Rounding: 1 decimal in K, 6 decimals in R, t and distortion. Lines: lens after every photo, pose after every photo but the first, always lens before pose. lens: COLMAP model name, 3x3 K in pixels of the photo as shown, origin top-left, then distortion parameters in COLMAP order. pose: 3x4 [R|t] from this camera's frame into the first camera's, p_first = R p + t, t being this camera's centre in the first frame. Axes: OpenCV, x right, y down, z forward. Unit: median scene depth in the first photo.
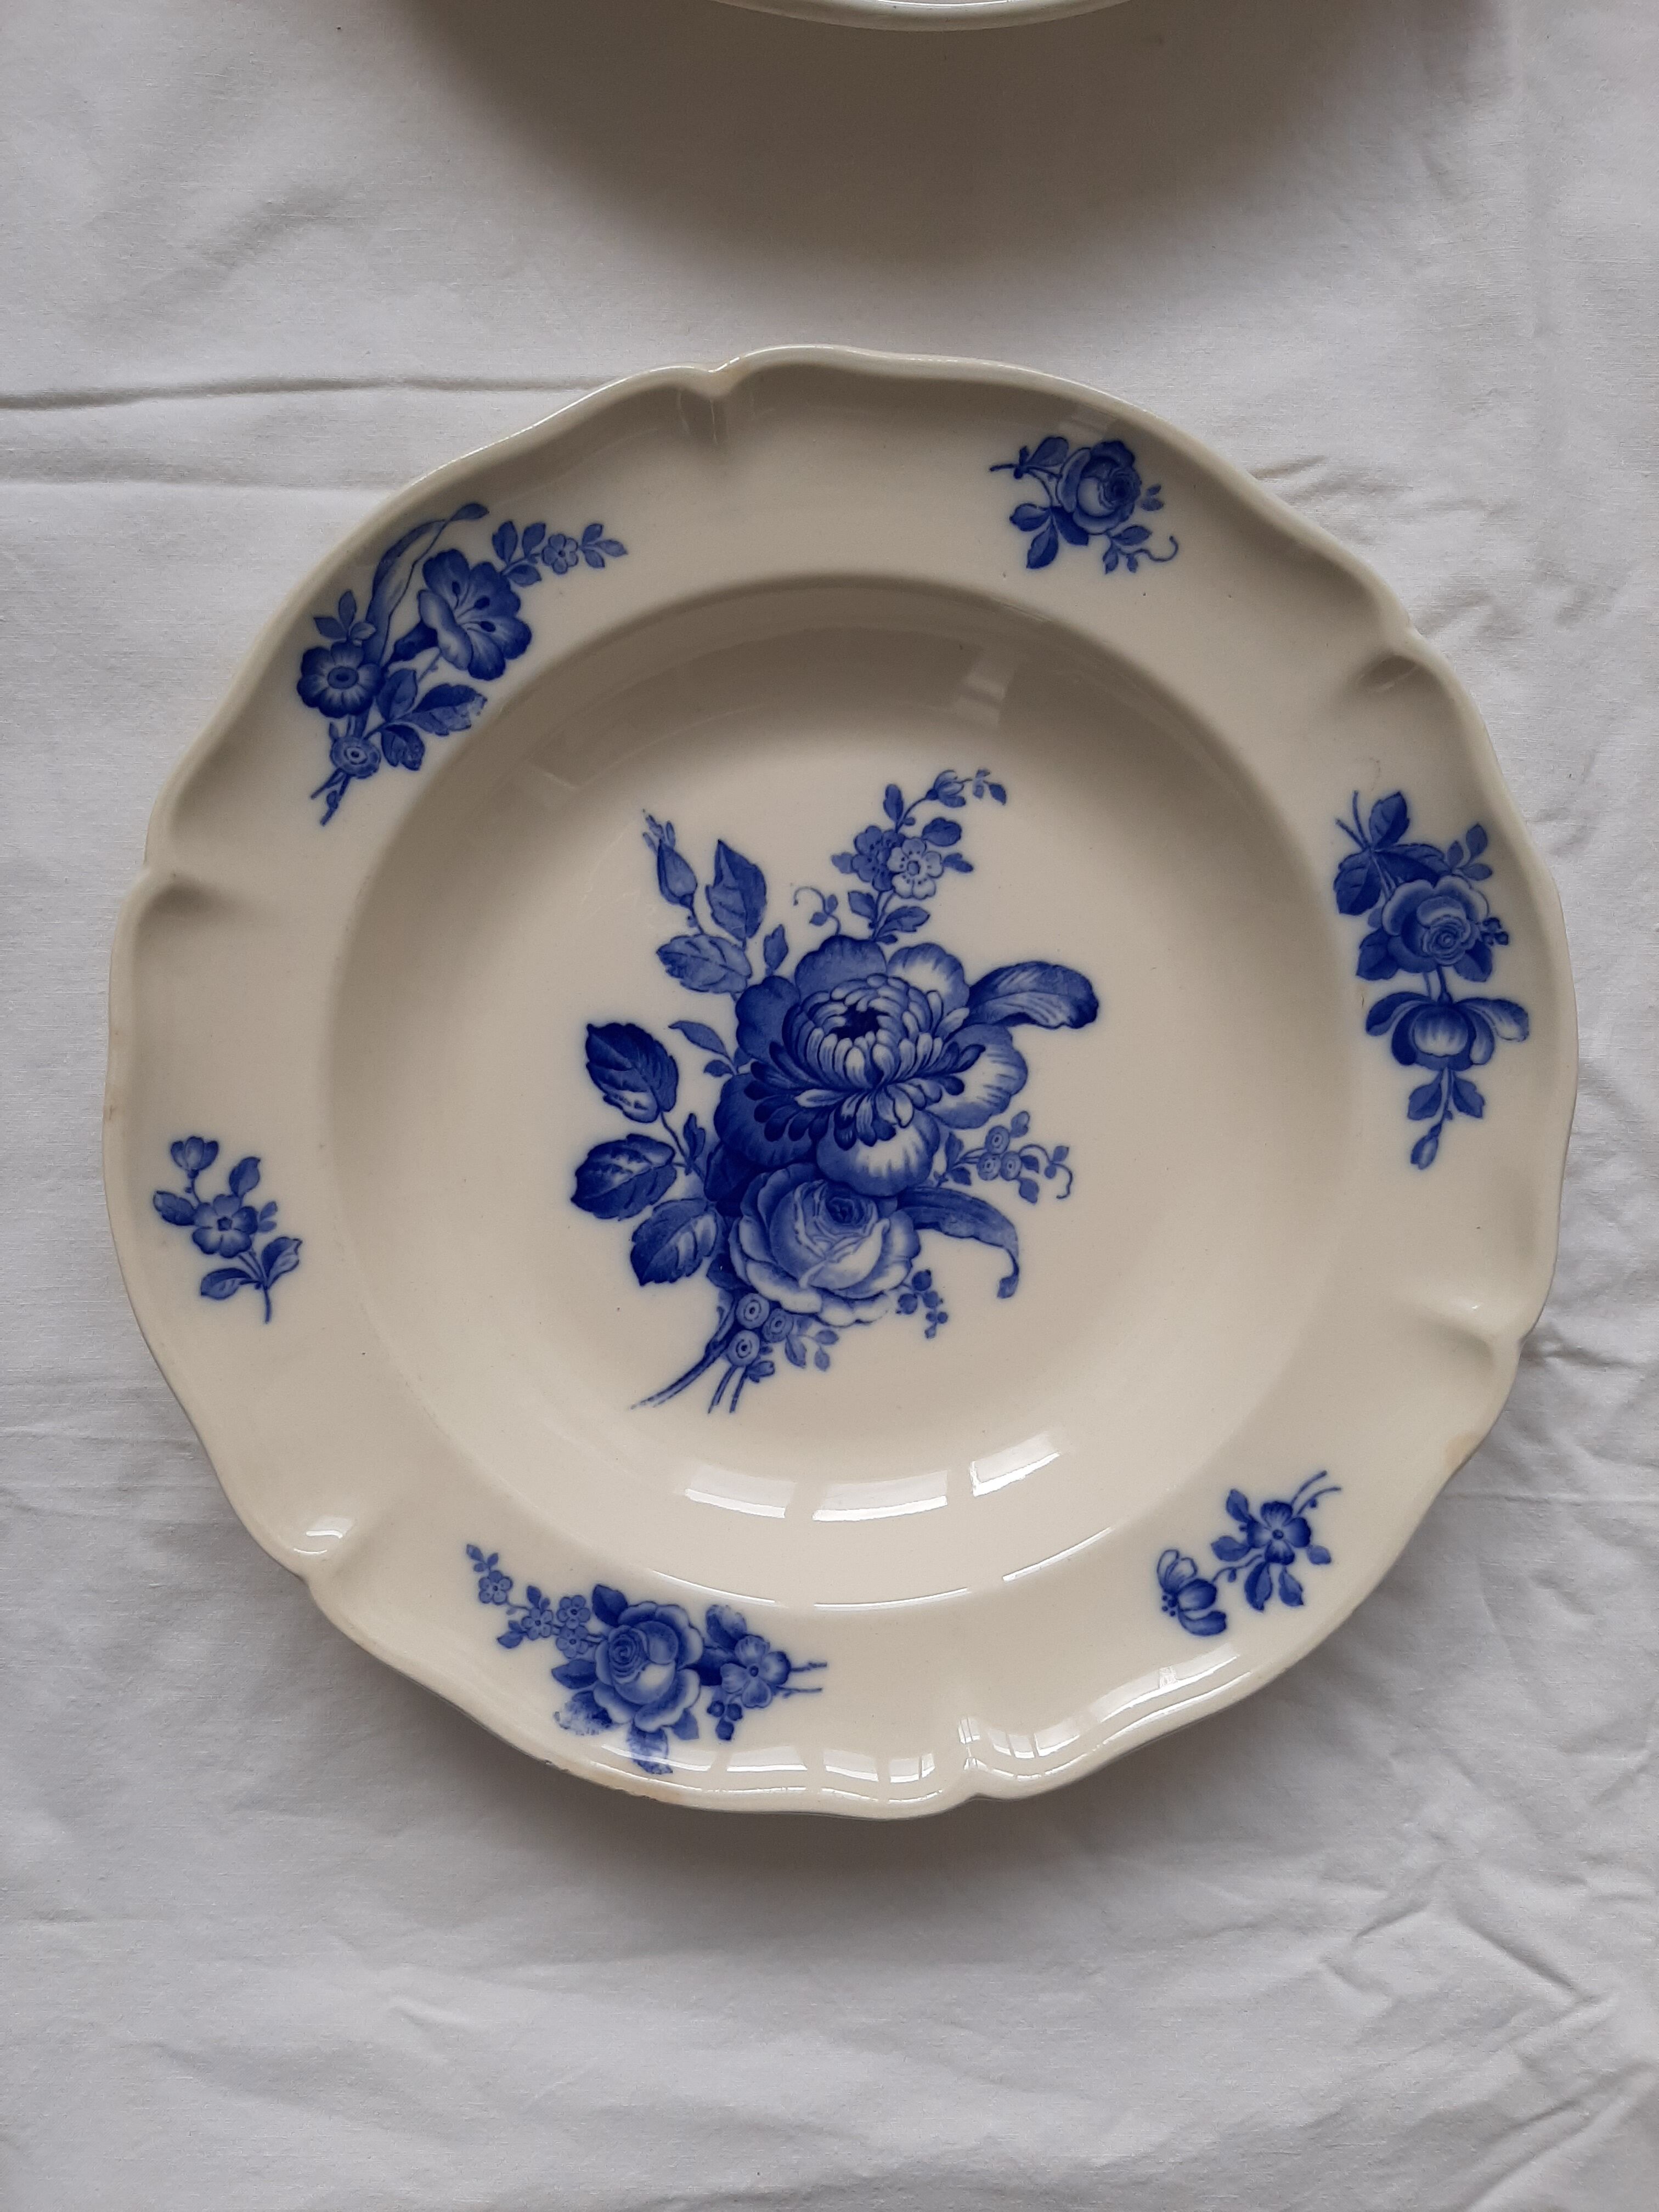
lens RADIAL K [[1674.0, 0, 766.3], [0, 1674.0, 1113.4], [0, 0, 1]] dist [0.027799, -0.097815]
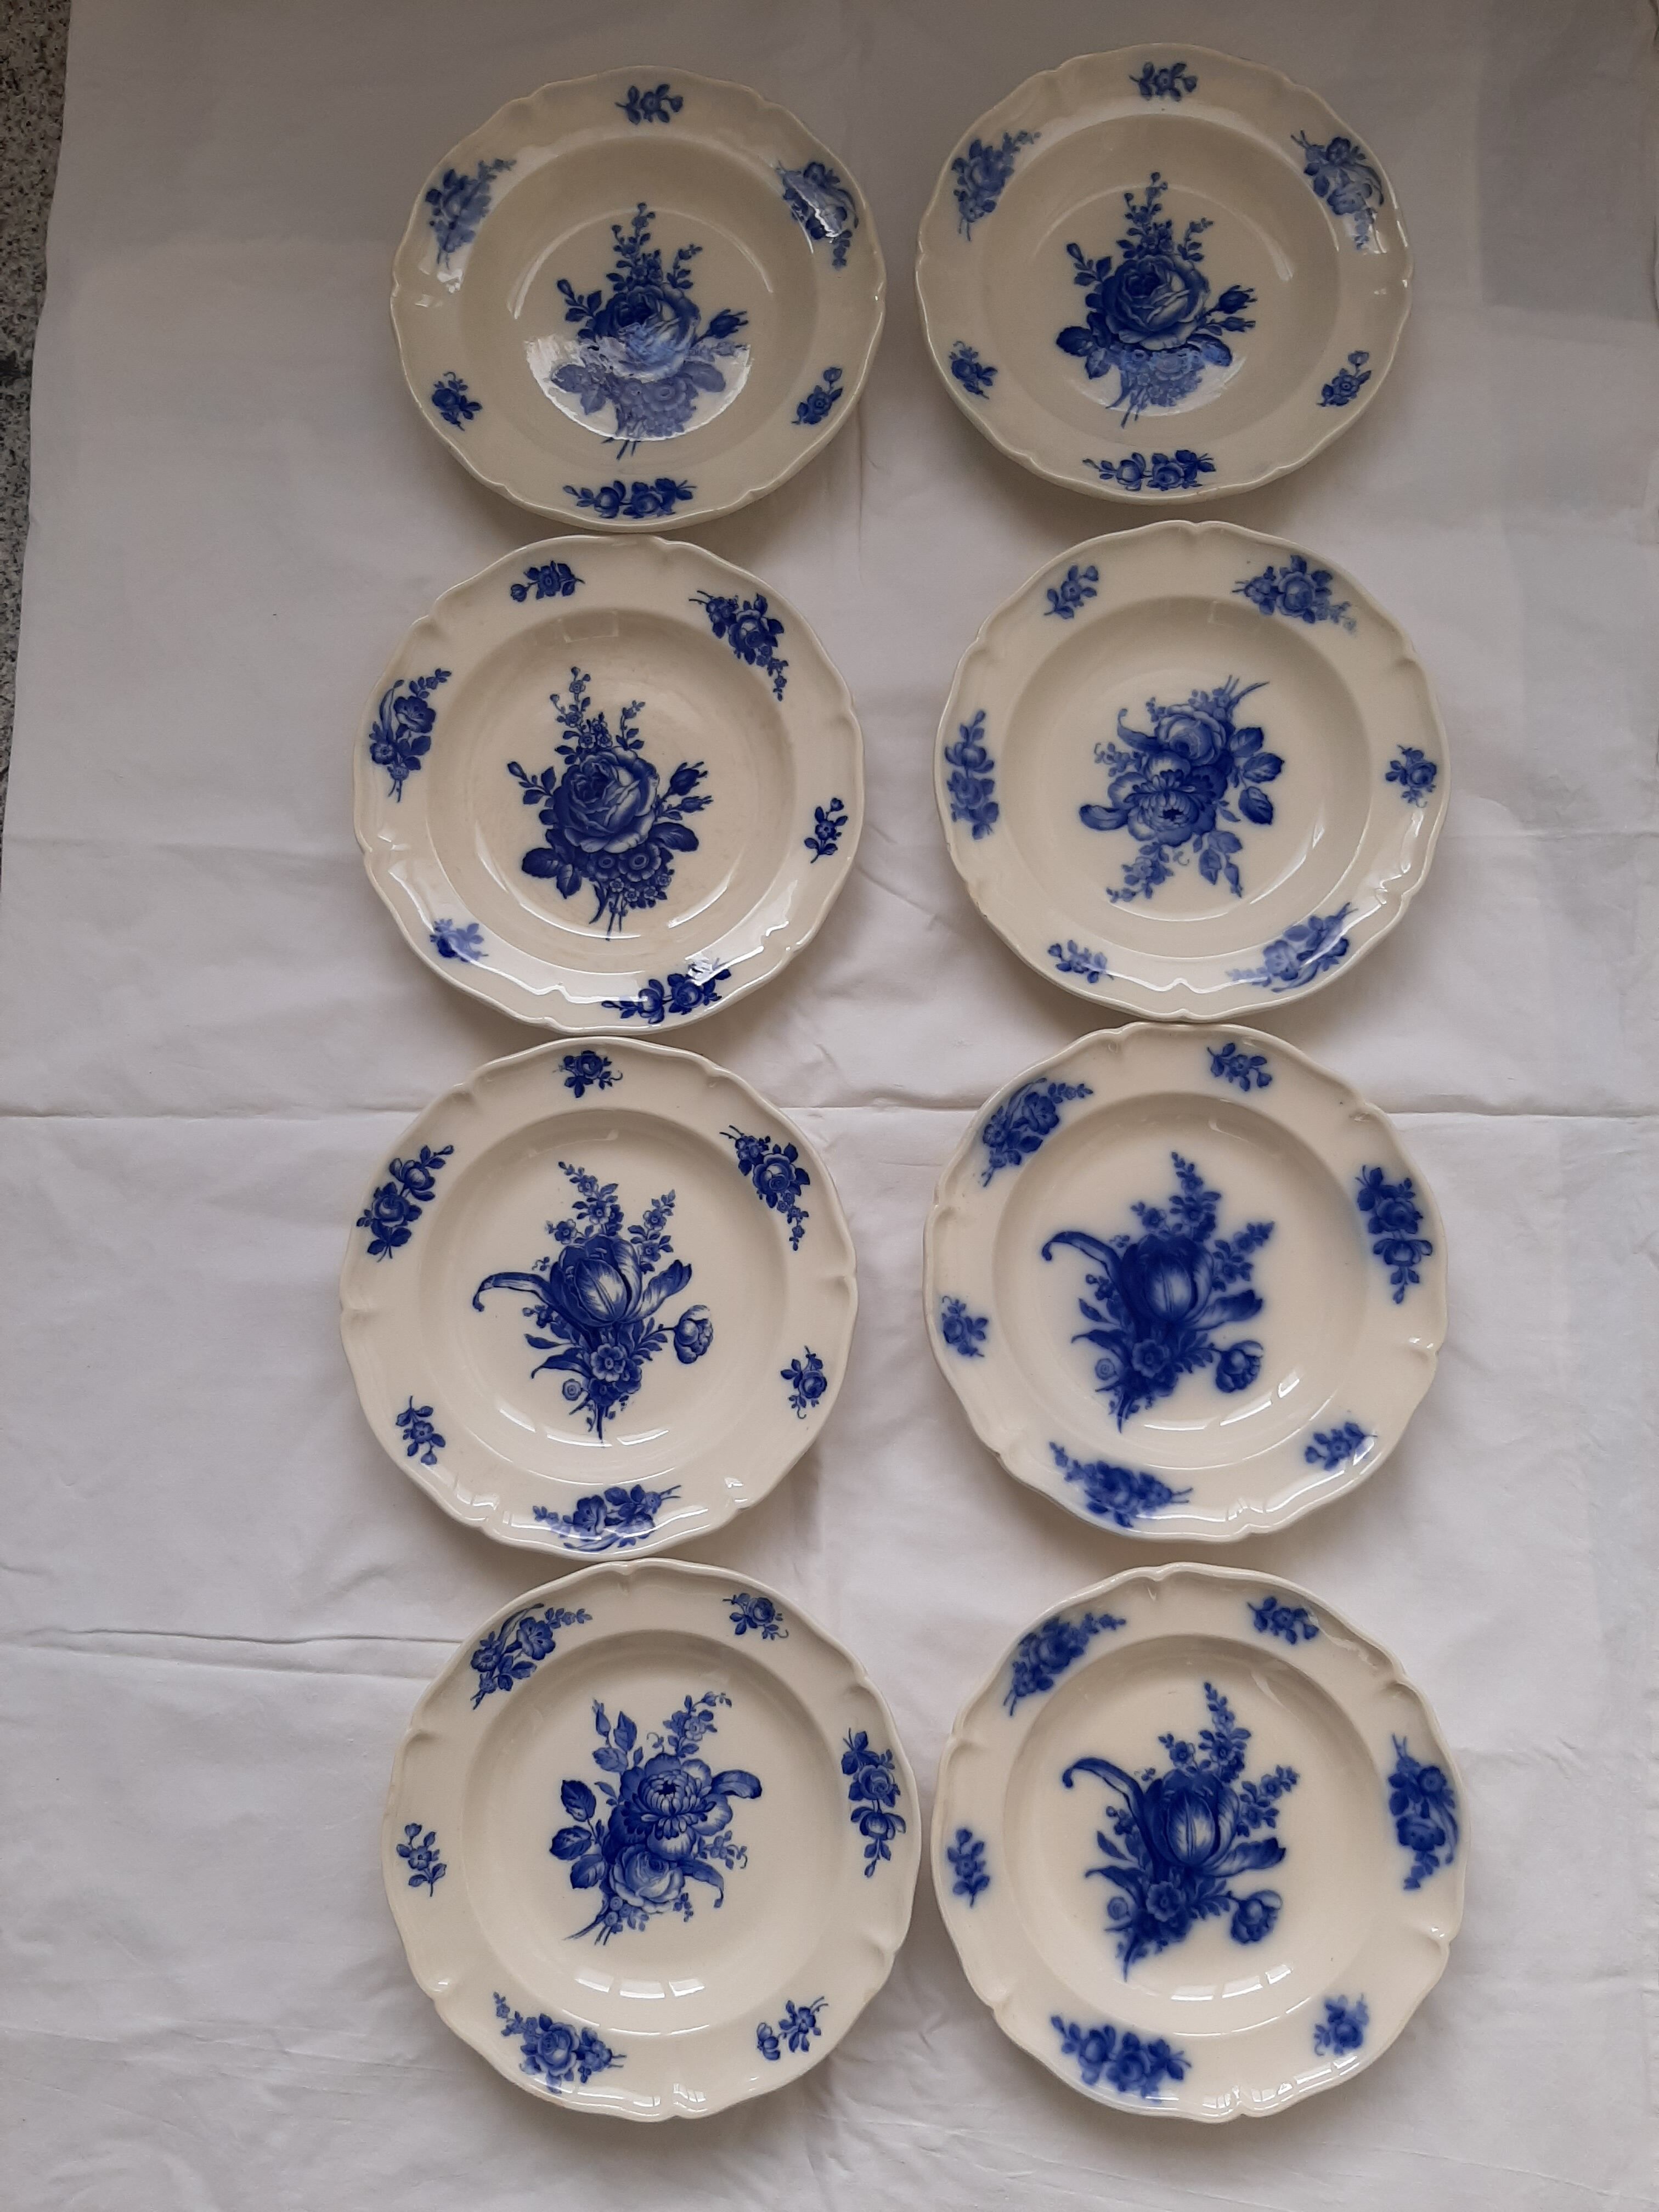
lens RADIAL K [[1674.0, 0, 766.3], [0, 1674.0, 1113.4], [0, 0, 1]] dist [0.027799, -0.097815]
pose [[0.995513, 0.075606, -0.056896, 0.278643], [-0.085915, 0.974199, -0.208698, -0.549735], [0.039649, 0.212649, 0.976324, -1.757742]]
